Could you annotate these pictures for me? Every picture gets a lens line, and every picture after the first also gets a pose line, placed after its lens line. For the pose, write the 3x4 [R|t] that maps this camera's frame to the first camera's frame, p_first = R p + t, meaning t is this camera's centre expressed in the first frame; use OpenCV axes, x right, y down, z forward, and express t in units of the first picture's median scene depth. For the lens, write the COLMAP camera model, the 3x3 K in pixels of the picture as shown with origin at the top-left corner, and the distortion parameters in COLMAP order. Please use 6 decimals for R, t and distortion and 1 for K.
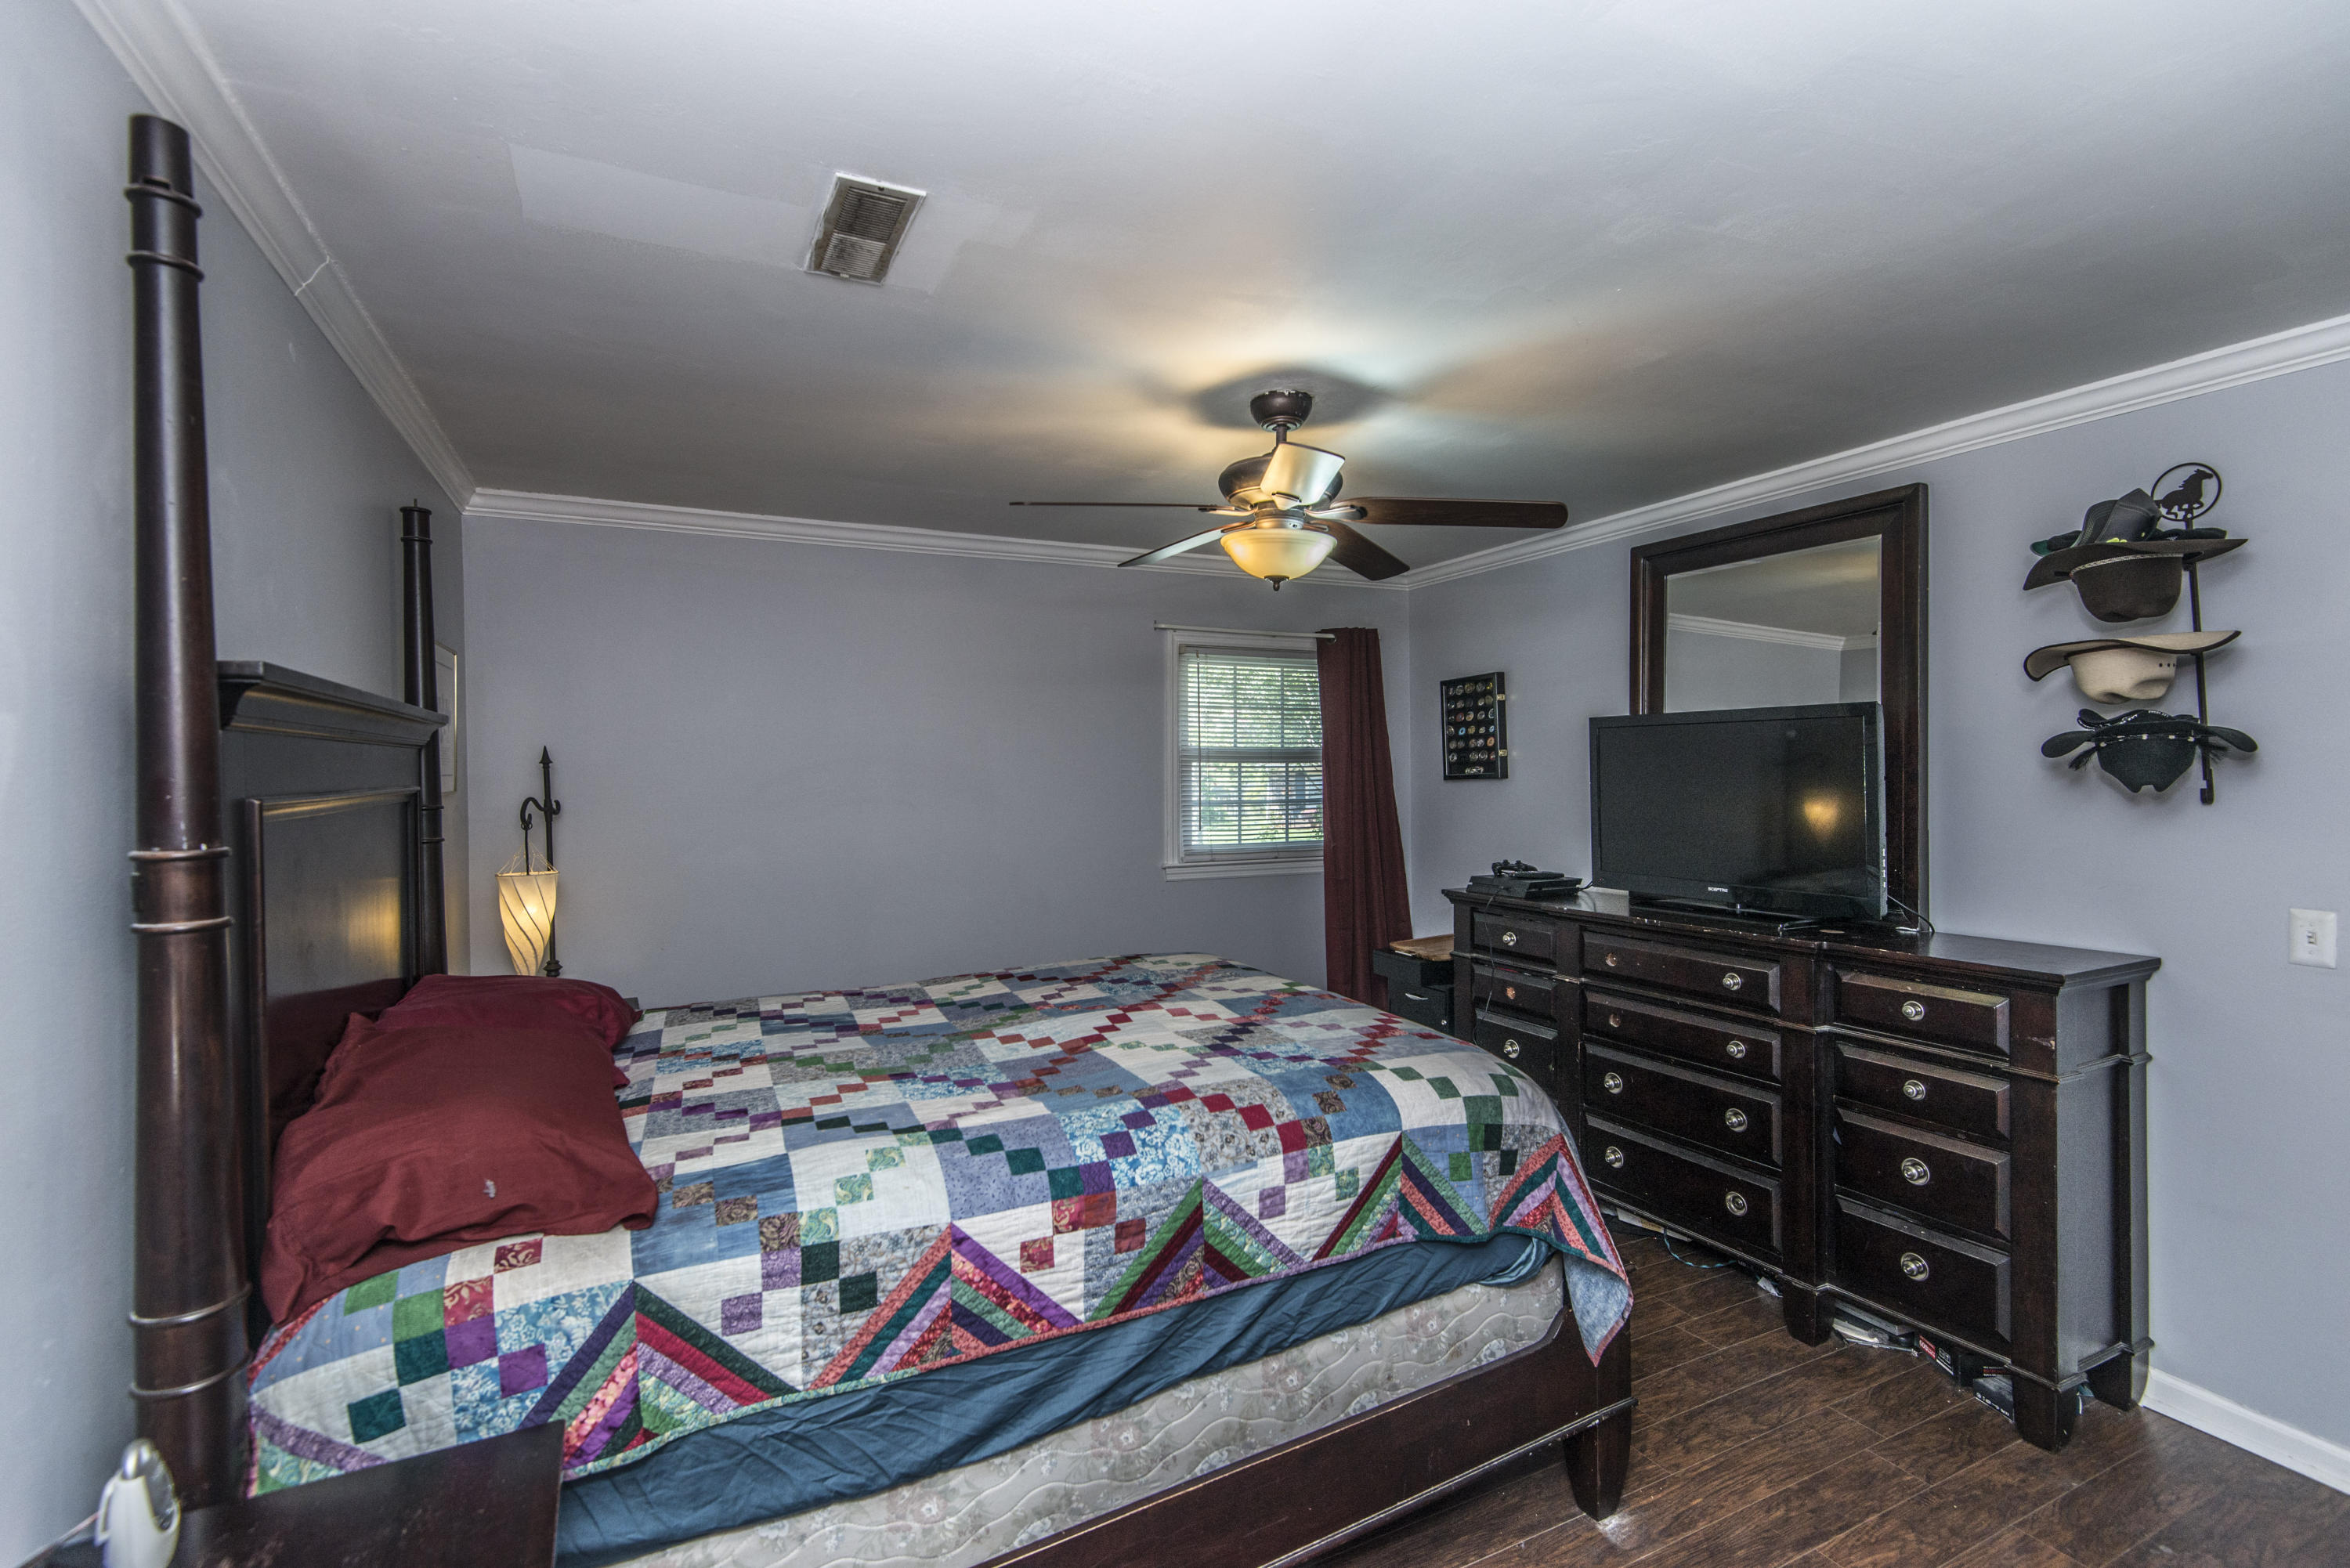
lens RADIAL K [[1074.6, 0, 1173.3], [0, 1074.6, 777.8], [0, 0, 1]] dist [0.019340, -0.007425]
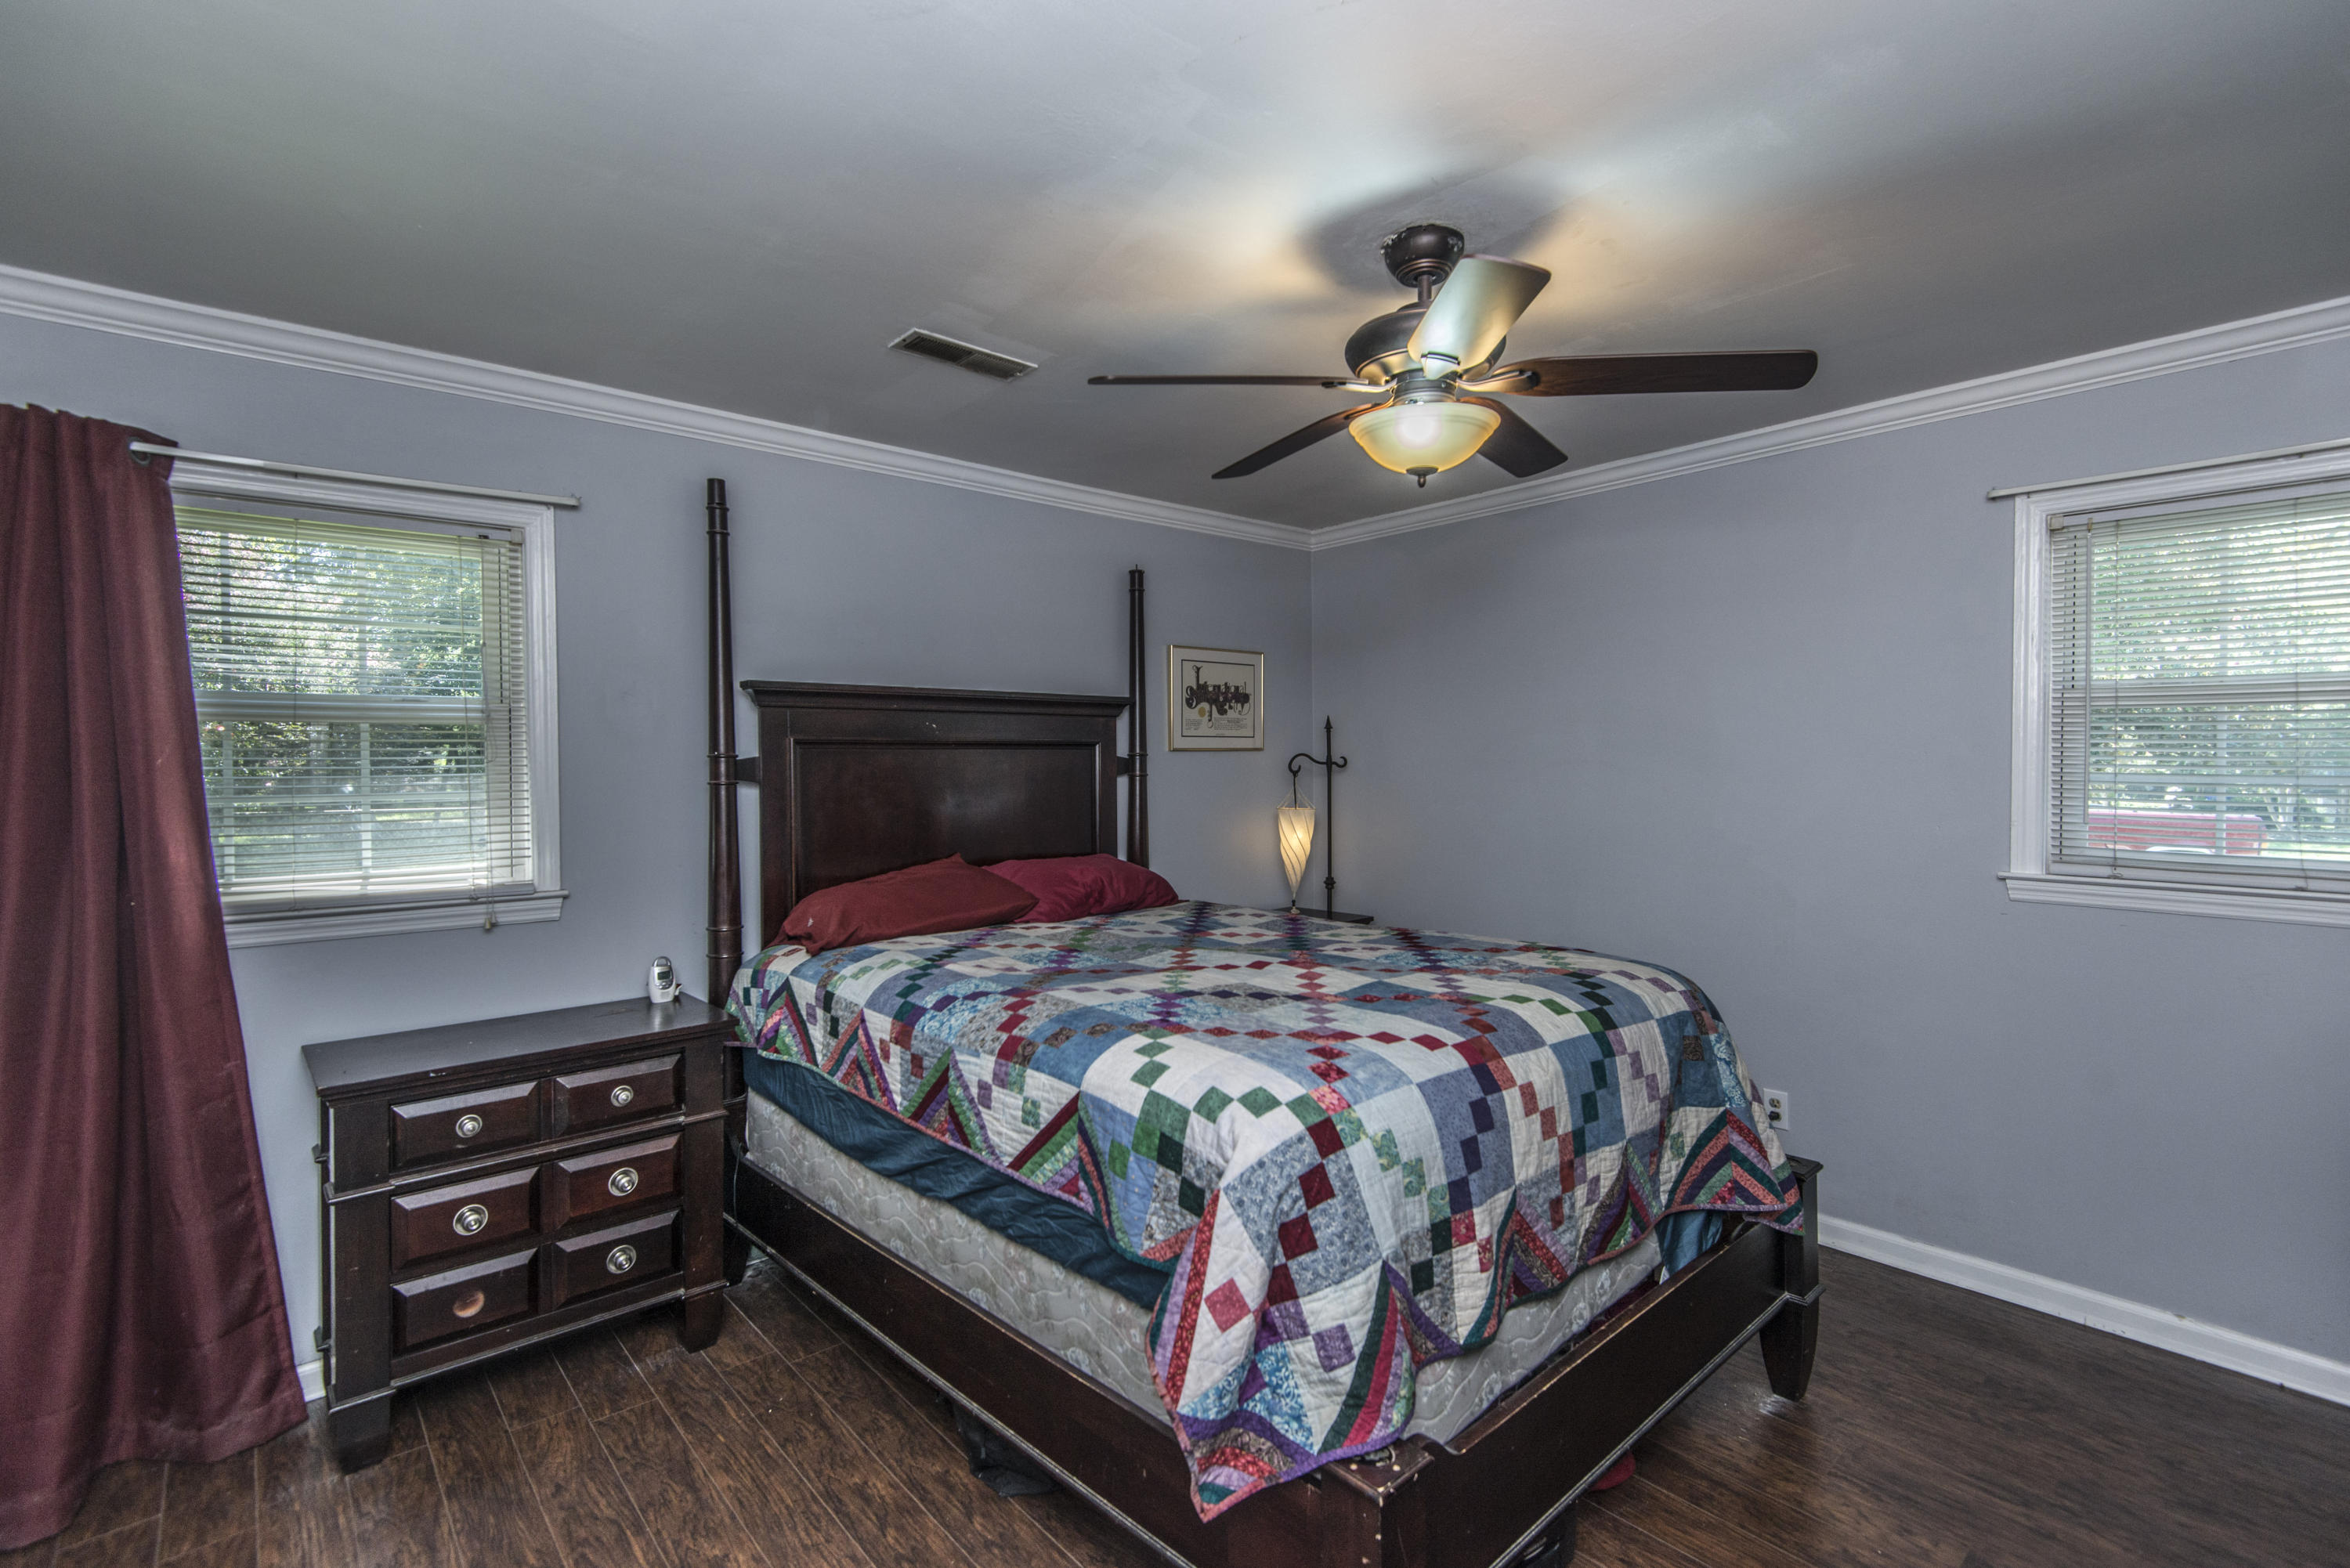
lens RADIAL K [[1074.6, 0, 1166.9], [0, 1074.6, 776.9], [0, 0, 1]] dist [0.019340, -0.007425]
pose [[0.242229, 0.020194, -0.970009, 1.213722], [-0.006140, 0.999795, 0.019281, 0.040218], [0.970200, 0.001285, 0.242303, 0.907706]]
